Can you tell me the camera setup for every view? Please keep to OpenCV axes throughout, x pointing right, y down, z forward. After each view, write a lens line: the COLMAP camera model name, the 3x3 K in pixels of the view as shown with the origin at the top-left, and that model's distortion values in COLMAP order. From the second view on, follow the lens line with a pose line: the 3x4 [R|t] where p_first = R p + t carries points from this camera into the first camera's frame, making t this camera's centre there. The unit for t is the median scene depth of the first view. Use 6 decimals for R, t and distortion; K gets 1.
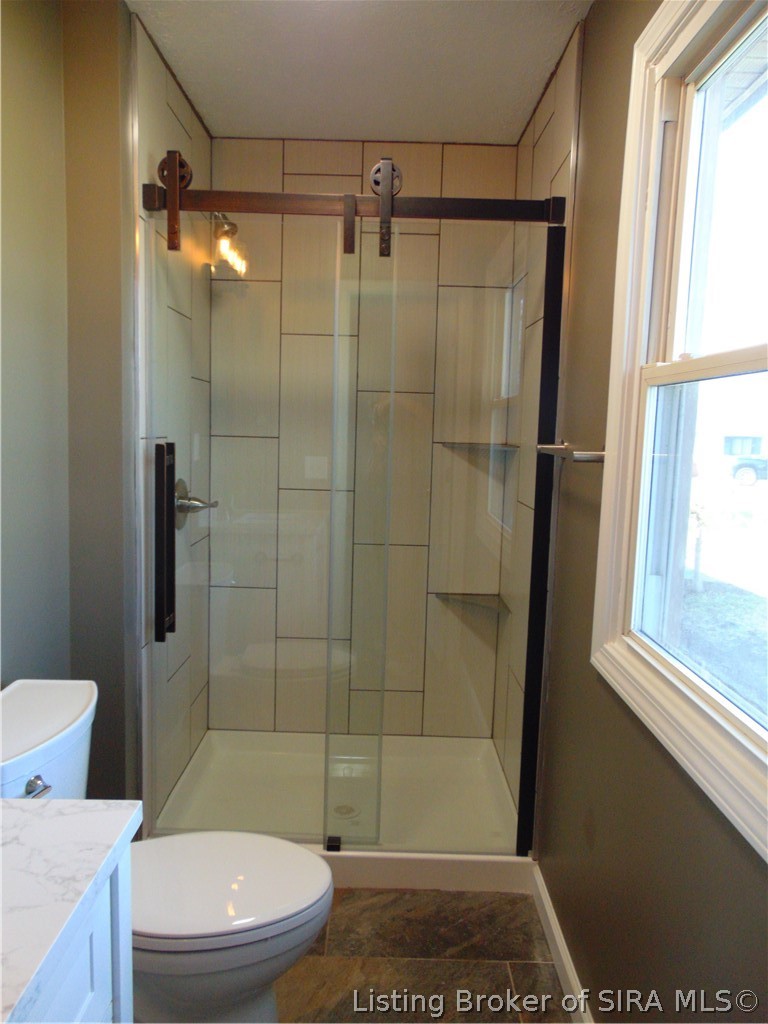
lens RADIAL K [[764.4, 0, 377.5], [0, 764.4, 516.8], [0, 0, 1]] dist [-0.033218, 0.082714]
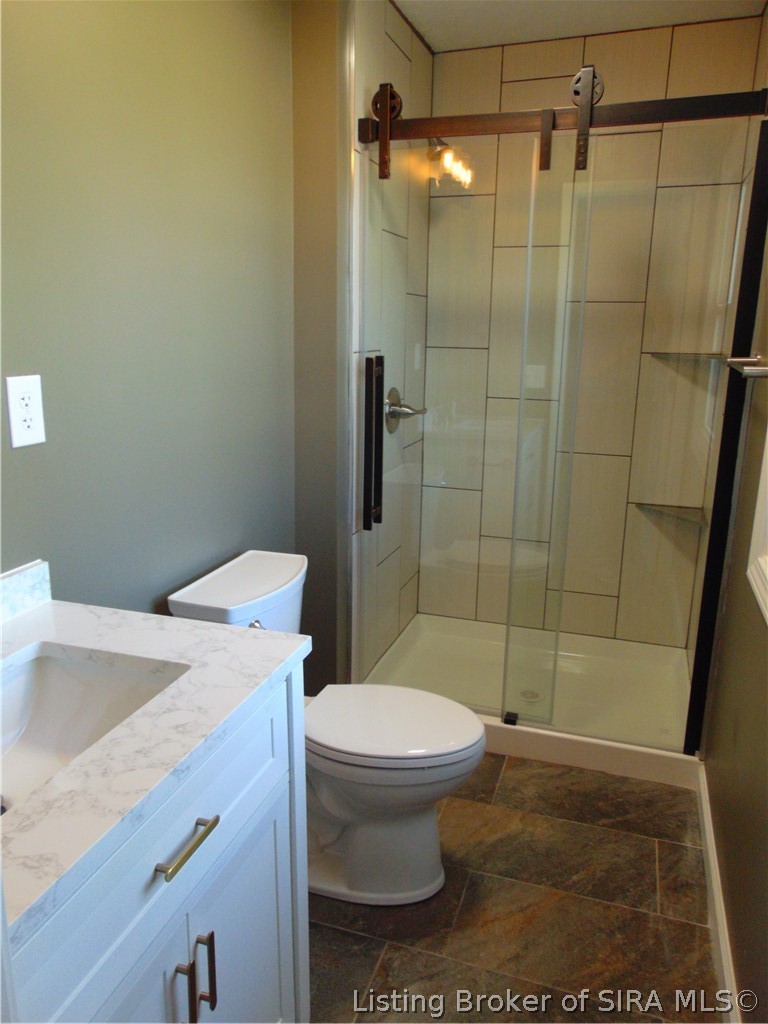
lens RADIAL K [[764.4, 0, 377.5], [0, 764.4, 516.8], [0, 0, 1]] dist [-0.033218, 0.082714]
pose [[0.948354, 0.061330, -0.311229, 0.091151], [-0.022433, 0.991642, 0.127057, -0.004765], [0.316420, -0.113513, 0.941803, -0.091561]]
